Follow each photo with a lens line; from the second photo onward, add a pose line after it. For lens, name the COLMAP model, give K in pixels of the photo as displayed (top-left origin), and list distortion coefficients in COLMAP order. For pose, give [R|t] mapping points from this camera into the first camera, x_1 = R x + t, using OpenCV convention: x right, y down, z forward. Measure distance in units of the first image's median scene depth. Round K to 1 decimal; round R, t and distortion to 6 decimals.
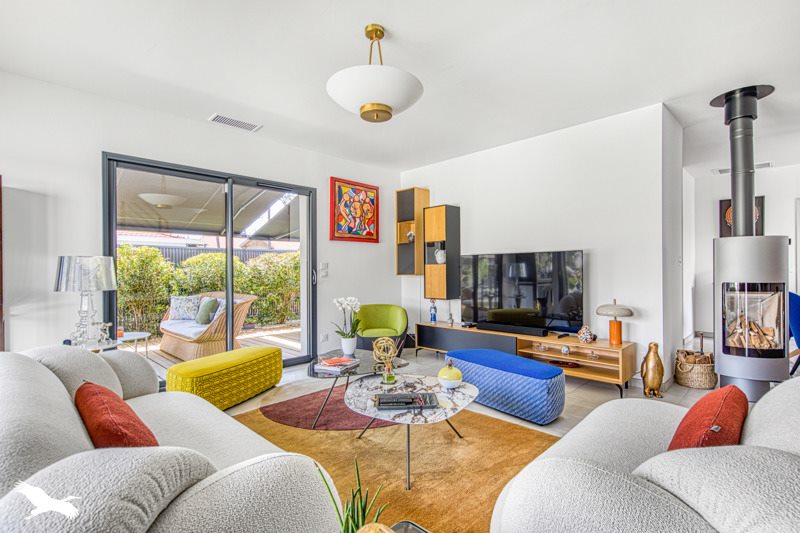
lens RADIAL K [[369.3, 0, 399.5], [0, 369.3, 268.9], [0, 0, 1]] dist [0.003502, 0.000485]
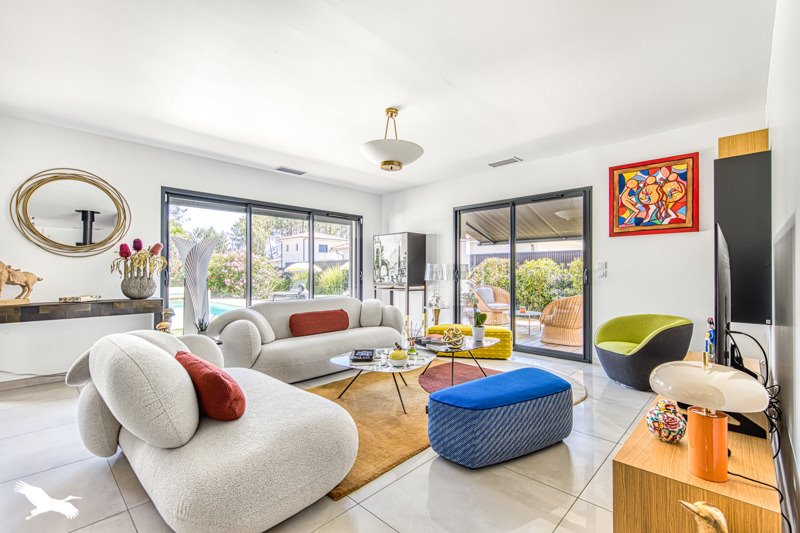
lens RADIAL K [[361.2, 0, 399.7], [0, 361.2, 268.4], [0, 0, 1]] dist [-0.000421, -0.000087]
pose [[0.000239, 0.002495, -0.999997, 0.686705], [0.009793, 0.999949, 0.002497, -0.007288], [0.999952, -0.009794, 0.000214, 0.464841]]
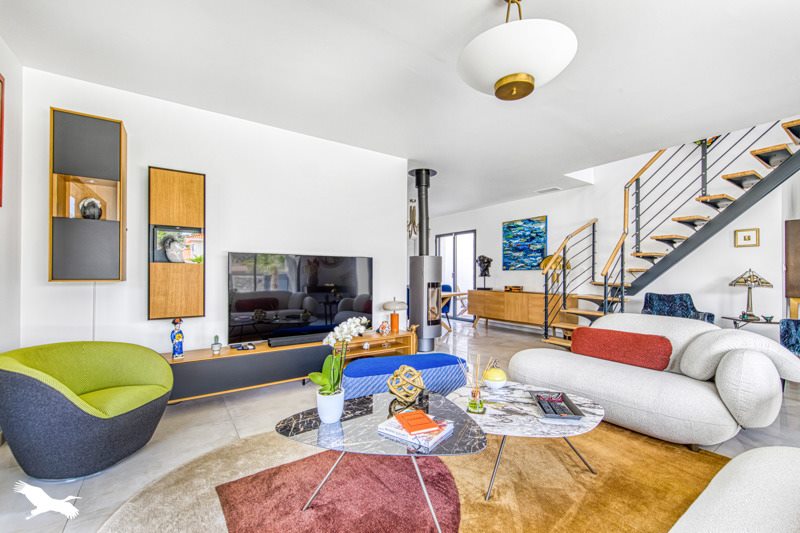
lens RADIAL K [[344.7, 0, 400.2], [0, 344.7, 273.3], [0, 0, 1]] dist [0.003818, 0.000175]
pose [[0.177914, 0.012075, 0.983972, -0.397181], [-0.009619, 0.999898, -0.010532, 0.006880], [-0.983999, -0.007591, 0.178012, 0.504587]]
